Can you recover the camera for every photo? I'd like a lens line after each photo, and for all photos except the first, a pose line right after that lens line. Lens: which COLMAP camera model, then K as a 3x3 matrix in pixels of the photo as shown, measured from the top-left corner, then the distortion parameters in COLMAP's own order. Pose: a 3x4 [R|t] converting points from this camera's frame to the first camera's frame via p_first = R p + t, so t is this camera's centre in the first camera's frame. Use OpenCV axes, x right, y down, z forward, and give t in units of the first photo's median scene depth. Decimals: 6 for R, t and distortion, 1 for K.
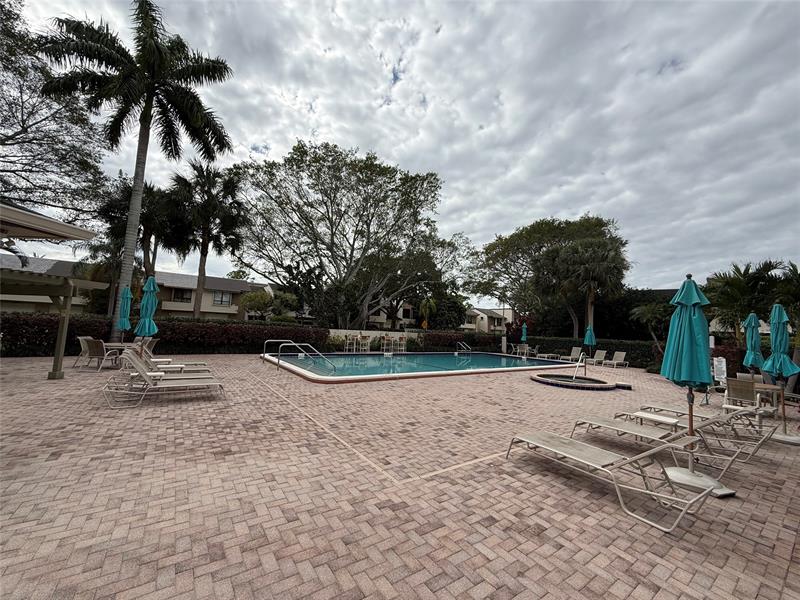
lens RADIAL K [[325.3, 0, 399.3], [0, 325.3, 297.3], [0, 0, 1]] dist [0.002835, 0.000252]
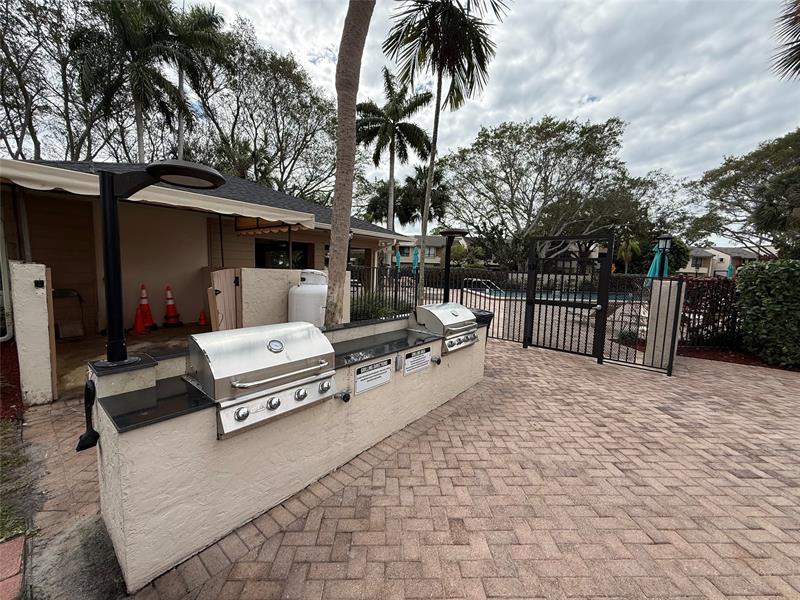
lens RADIAL K [[325.3, 0, 399.3], [0, 325.3, 297.3], [0, 0, 1]] dist [0.002835, 0.000252]
pose [[0.842947, 0.028738, -0.537229, 0.106944], [0.058321, 0.987806, 0.144350, -0.018520], [0.534827, -0.153012, 0.830992, -0.303643]]
